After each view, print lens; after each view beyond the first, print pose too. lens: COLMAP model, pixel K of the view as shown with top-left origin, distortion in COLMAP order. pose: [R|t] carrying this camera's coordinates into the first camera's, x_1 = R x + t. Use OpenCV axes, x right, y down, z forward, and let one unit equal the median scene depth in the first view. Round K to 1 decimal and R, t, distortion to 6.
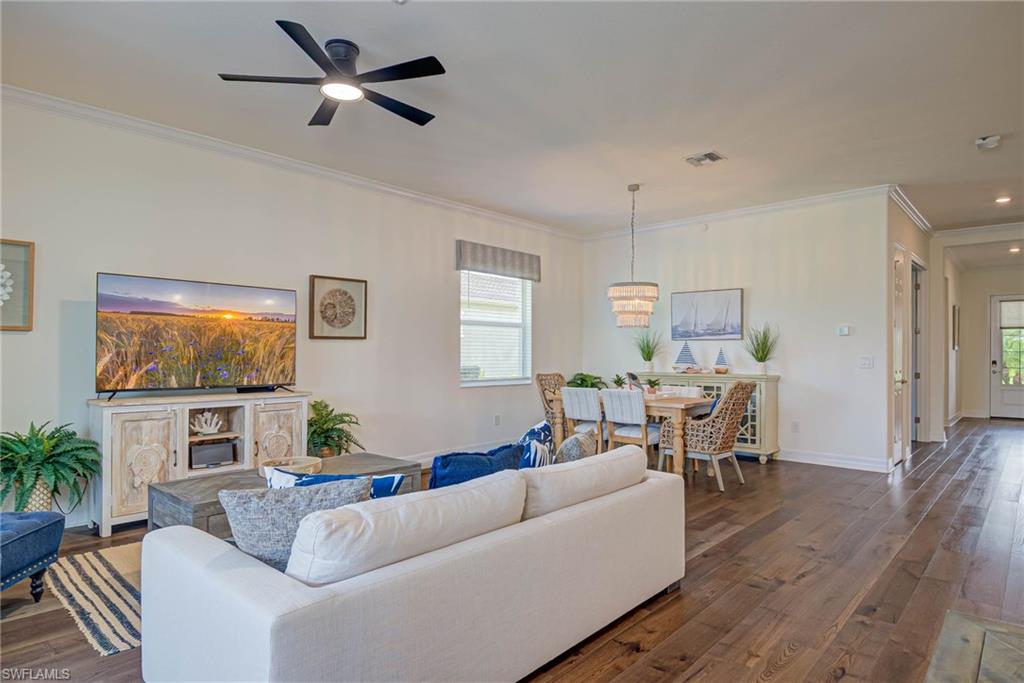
lens RADIAL K [[584.1, 0, 512.4], [0, 584.1, 347.4], [0, 0, 1]] dist [0.001417, -0.001184]
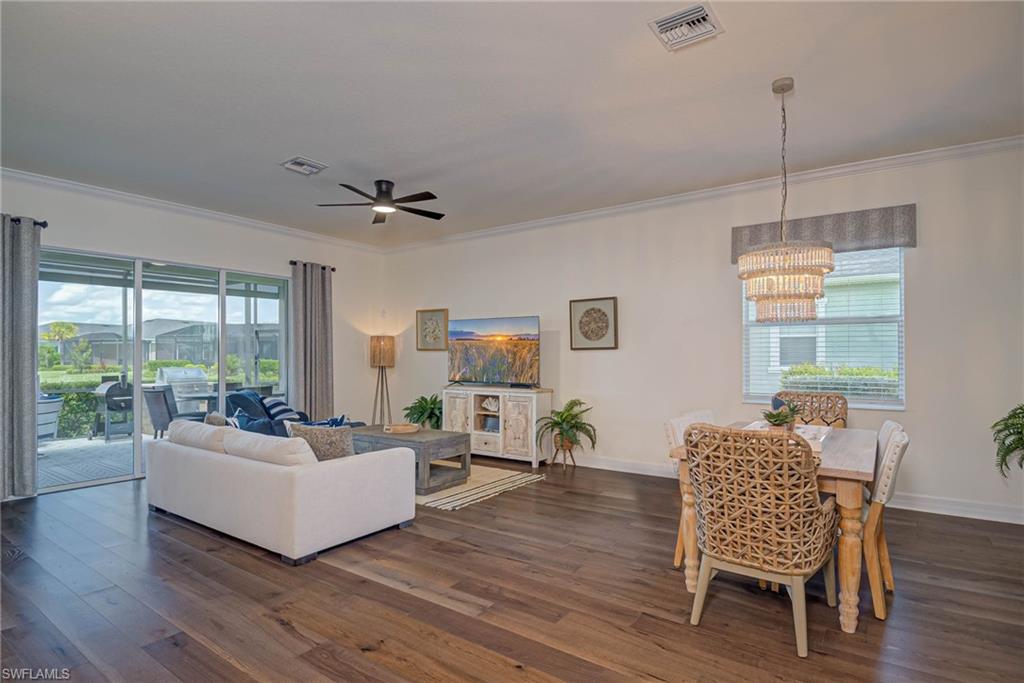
lens RADIAL K [[521.8, 0, 517.9], [0, 521.8, 355.9], [0, 0, 1]] dist [0.016851, -0.027536]
pose [[0.124840, -0.003377, -0.992171, 0.897523], [0.013700, 0.999905, -0.001679, -0.002318], [0.992082, -0.013383, 0.124874, 0.855140]]
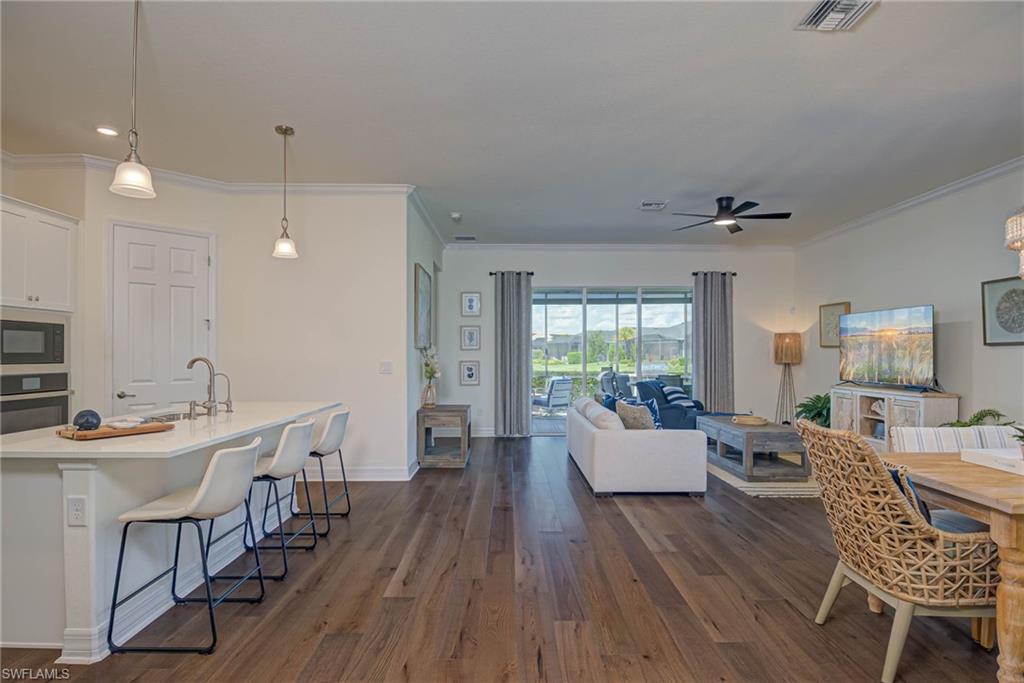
lens RADIAL K [[521.8, 0, 517.9], [0, 521.8, 355.9], [0, 0, 1]] dist [0.016851, -0.027536]
pose [[-0.728926, 0.000428, -0.684592, 0.972913], [0.005998, 0.999965, -0.005761, 0.002885], [0.684566, -0.008306, -0.728904, 1.270015]]
